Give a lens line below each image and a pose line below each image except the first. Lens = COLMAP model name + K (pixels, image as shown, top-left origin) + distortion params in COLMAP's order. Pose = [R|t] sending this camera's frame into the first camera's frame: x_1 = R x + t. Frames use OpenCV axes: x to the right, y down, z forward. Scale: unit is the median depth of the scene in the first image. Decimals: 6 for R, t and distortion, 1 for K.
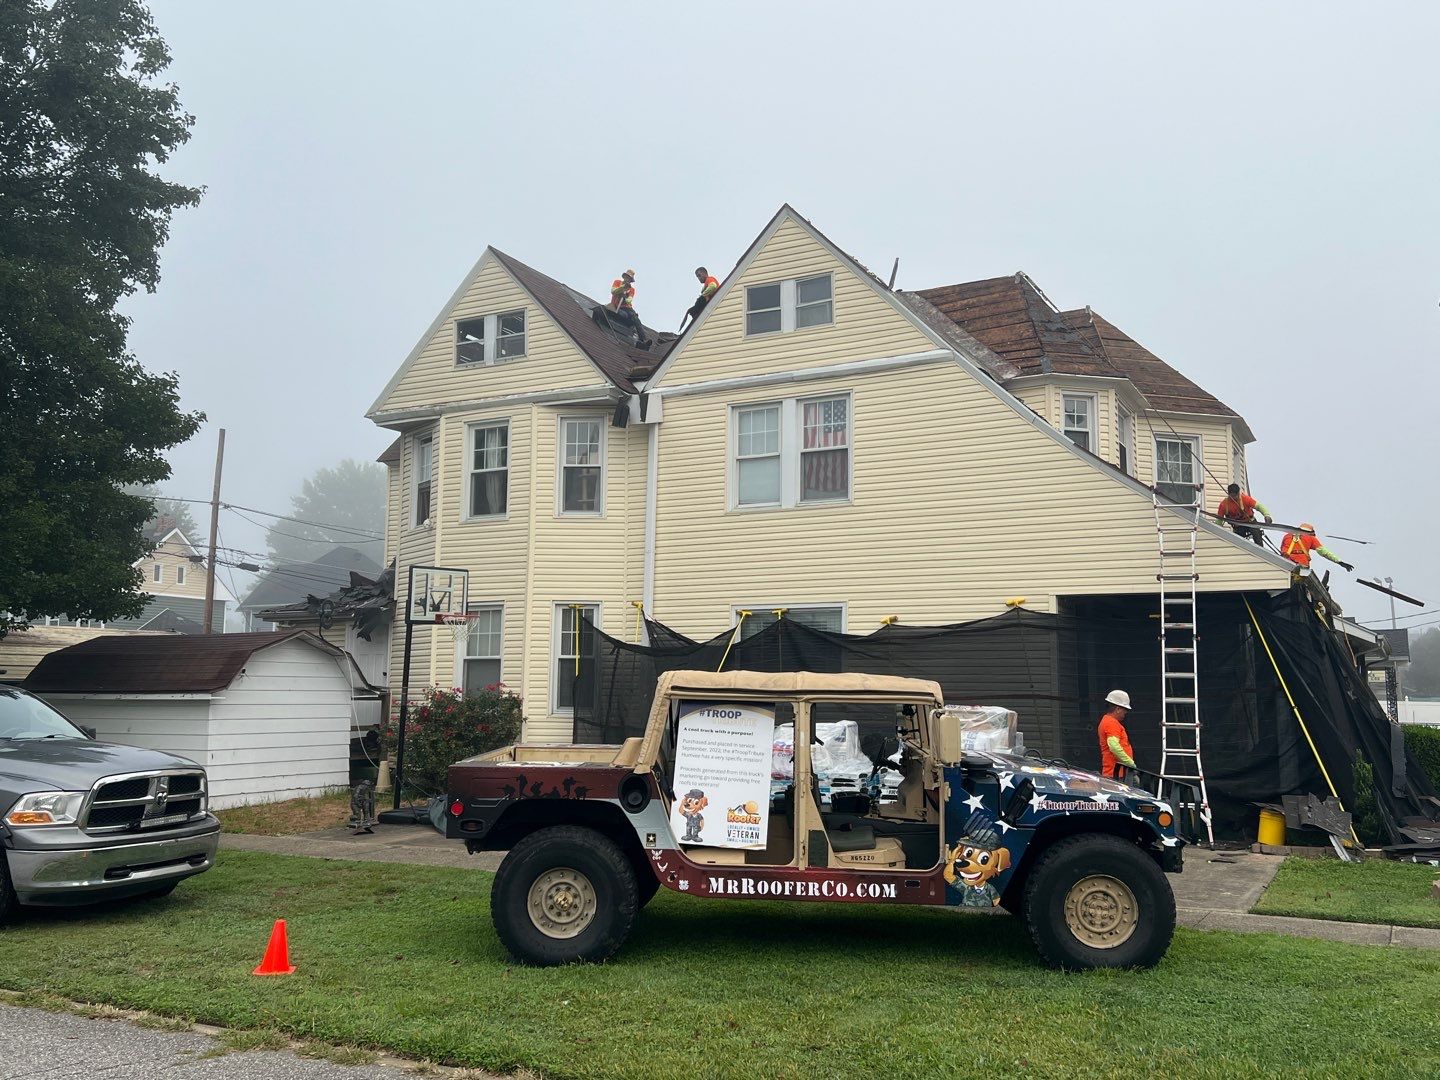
lens RADIAL K [[1250.4, 0, 710.1], [0, 1250.4, 531.6], [0, 0, 1]] dist [0.068950, -0.091057]
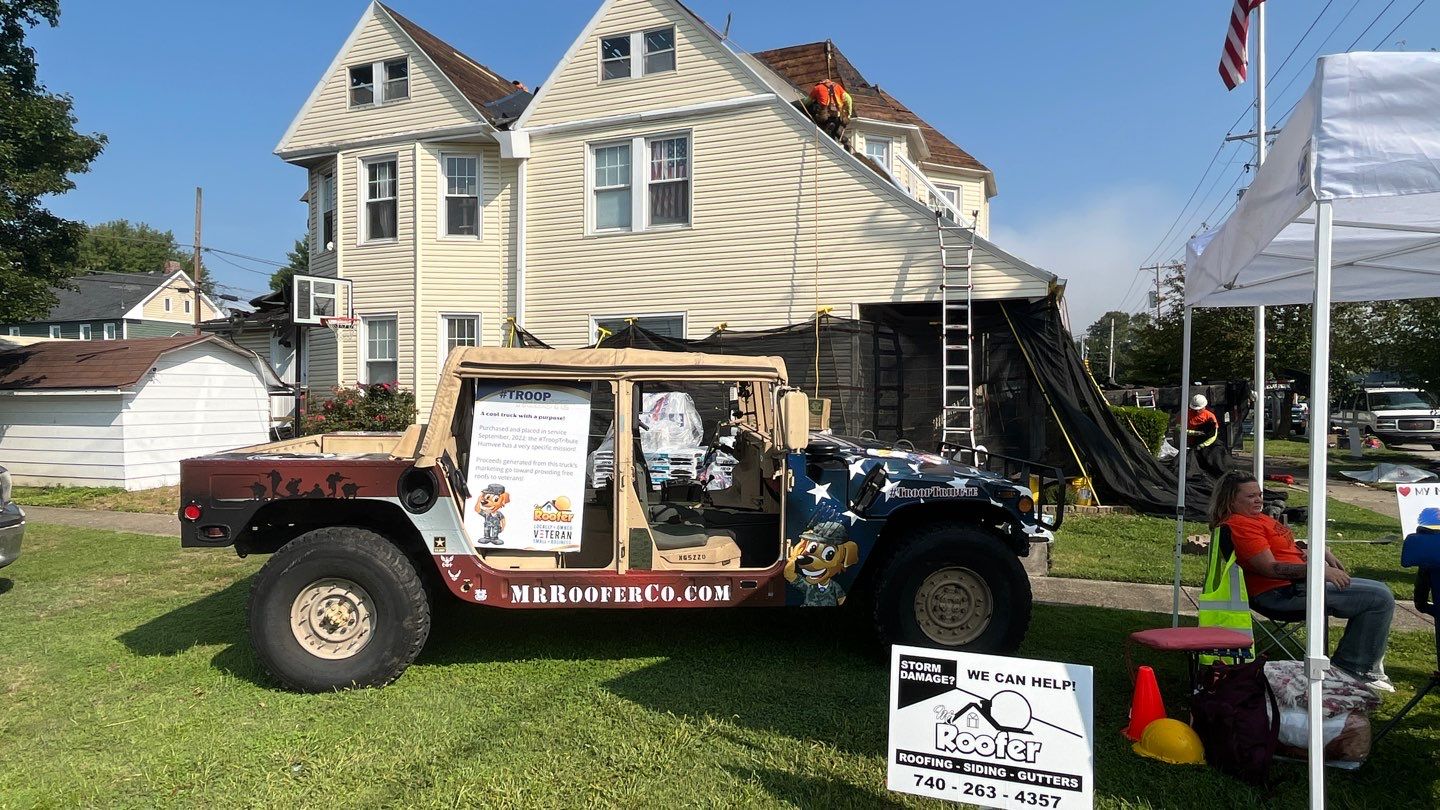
lens RADIAL K [[835.4, 0, 713.5], [0, 835.4, 410.5], [0, 0, 1]] dist [-0.005152, -0.000824]
pose [[0.990673, -0.009087, 0.135955, 0.028259], [-0.010888, 0.989305, 0.145458, 0.036647], [-0.135823, -0.145581, 0.979979, 0.216732]]
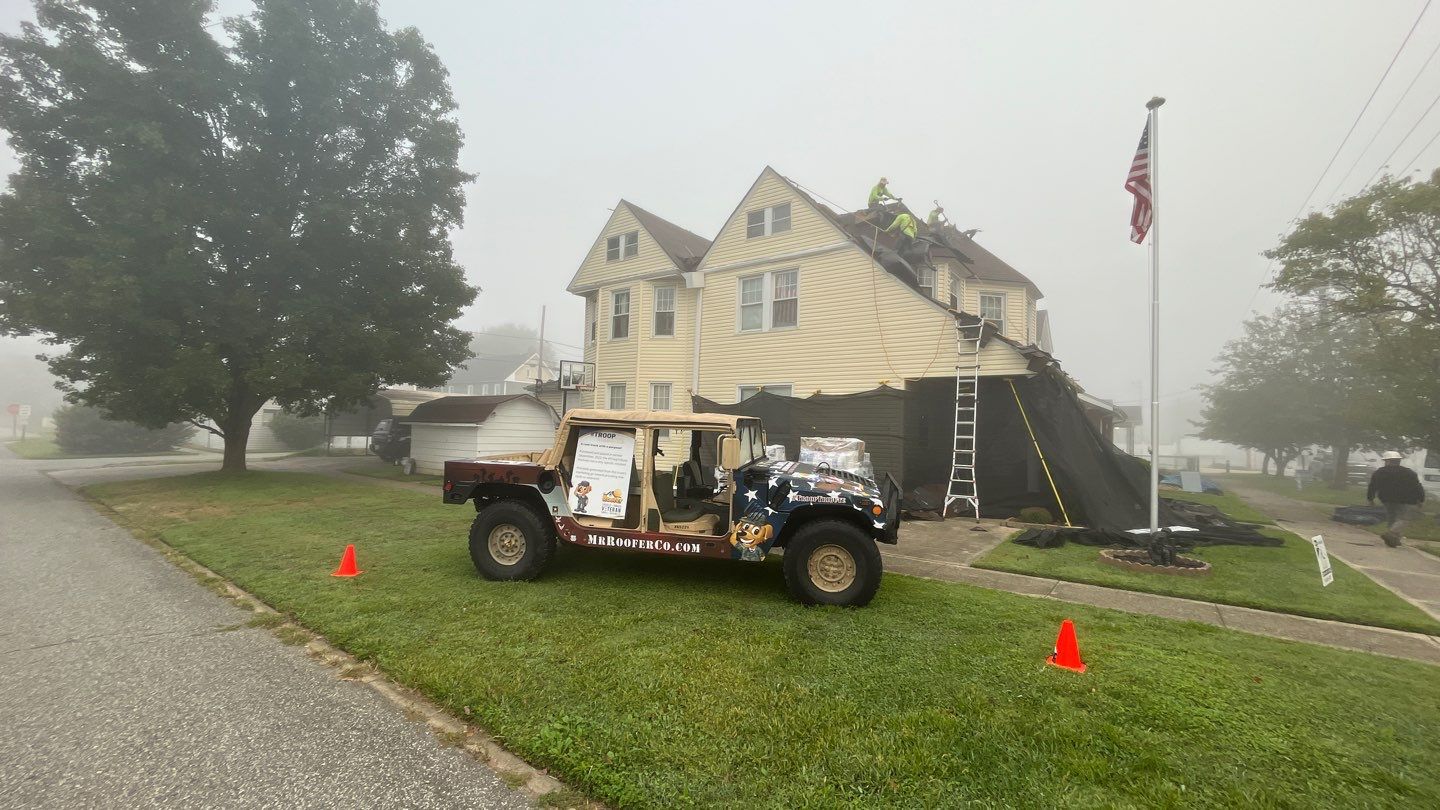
lens RADIAL K [[580.6, 0, 710.2], [0, 580.6, 403.7], [0, 0, 1]] dist [-0.005133, 0.001078]
pose [[0.988725, 0.014699, -0.149020, 0.126686], [-0.003134, 0.996984, 0.077549, 0.024000], [0.149710, -0.076208, 0.985789, 0.145936]]
